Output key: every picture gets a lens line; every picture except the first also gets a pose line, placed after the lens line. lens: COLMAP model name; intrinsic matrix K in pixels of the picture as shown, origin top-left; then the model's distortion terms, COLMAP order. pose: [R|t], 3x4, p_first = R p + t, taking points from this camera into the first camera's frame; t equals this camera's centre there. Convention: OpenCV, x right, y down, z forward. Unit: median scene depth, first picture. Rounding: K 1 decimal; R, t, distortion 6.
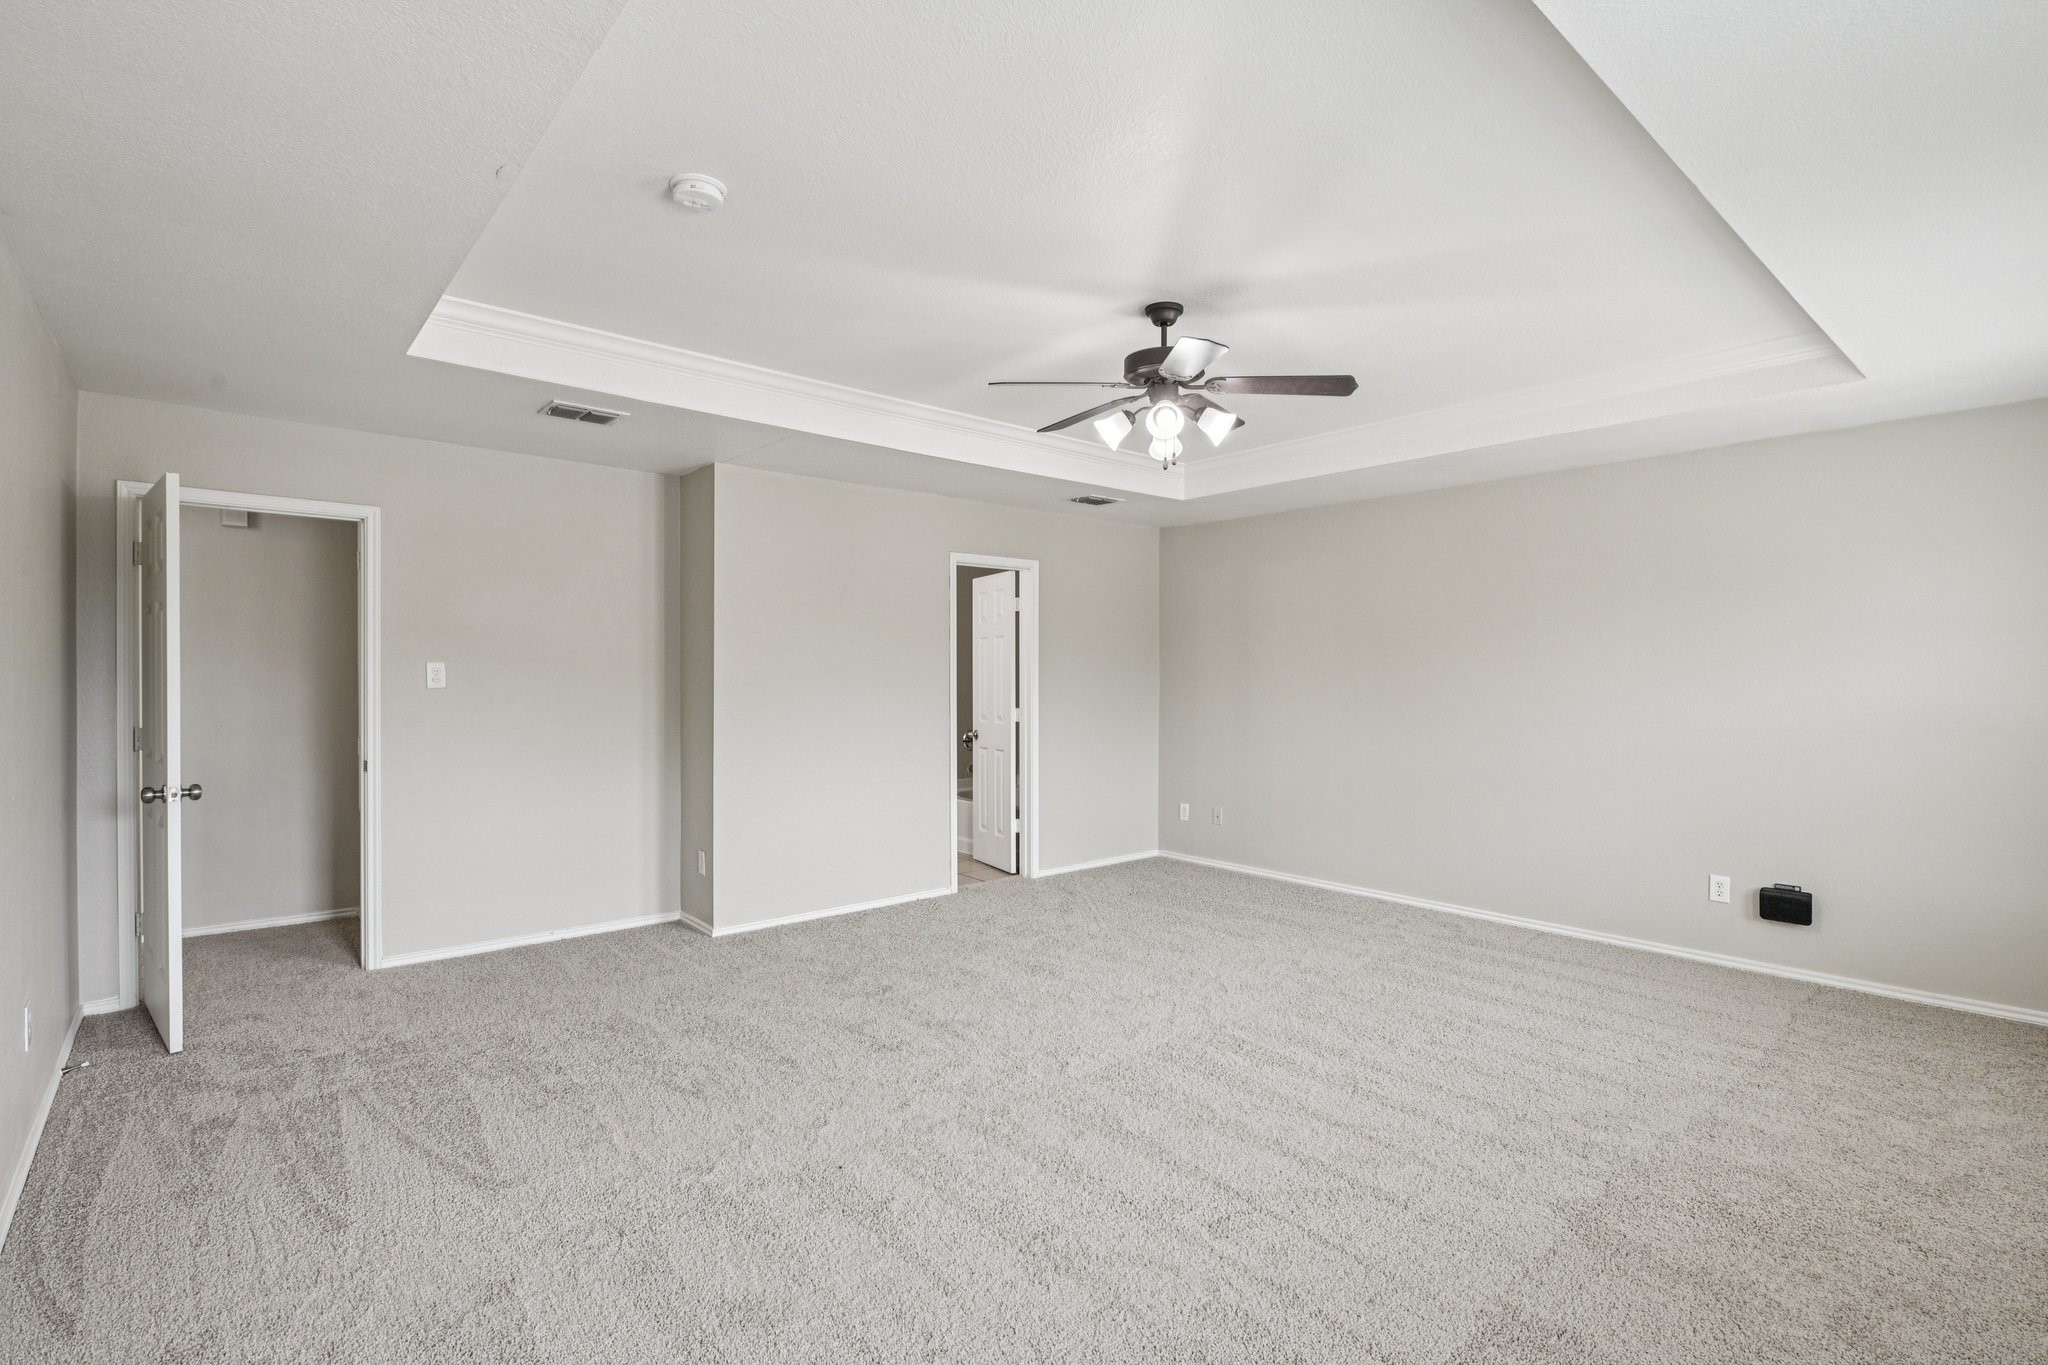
lens RADIAL K [[971.6, 0, 1025.9], [0, 971.6, 670.3], [0, 0, 1]] dist [-0.008187, 0.000317]
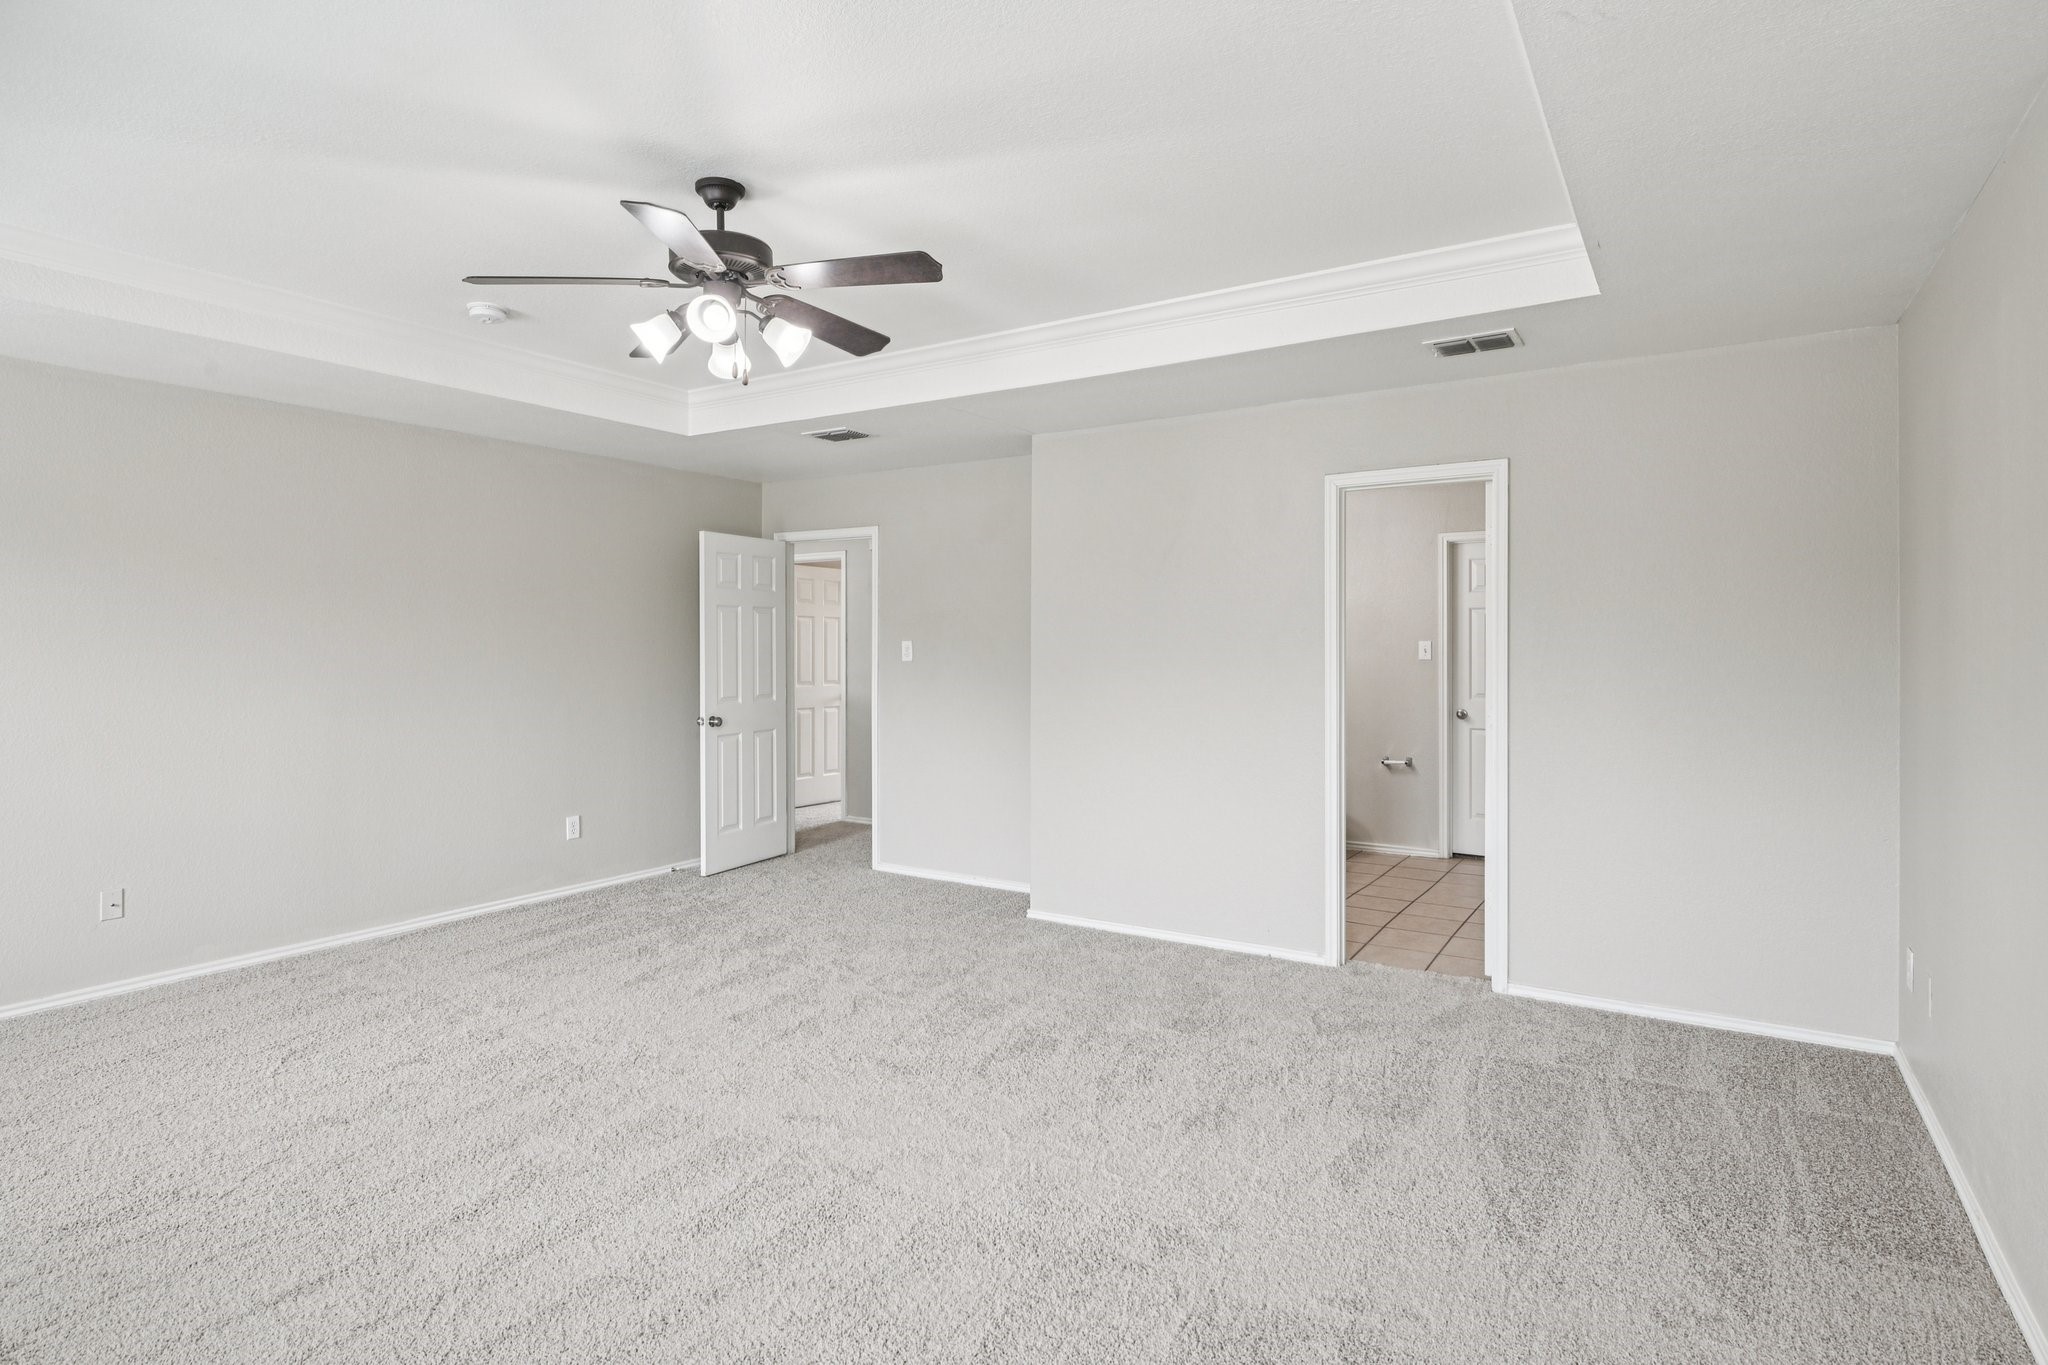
lens RADIAL K [[1075.7, 0, 1014.2], [0, 1075.7, 658.8], [0, 0, 1]] dist [0.000000, -0.000334]
pose [[0.253525, 0.012296, -0.967251, 0.839419], [0.008520, 0.999852, 0.014943, -0.005044], [0.967291, -0.012029, 0.253383, 0.813344]]
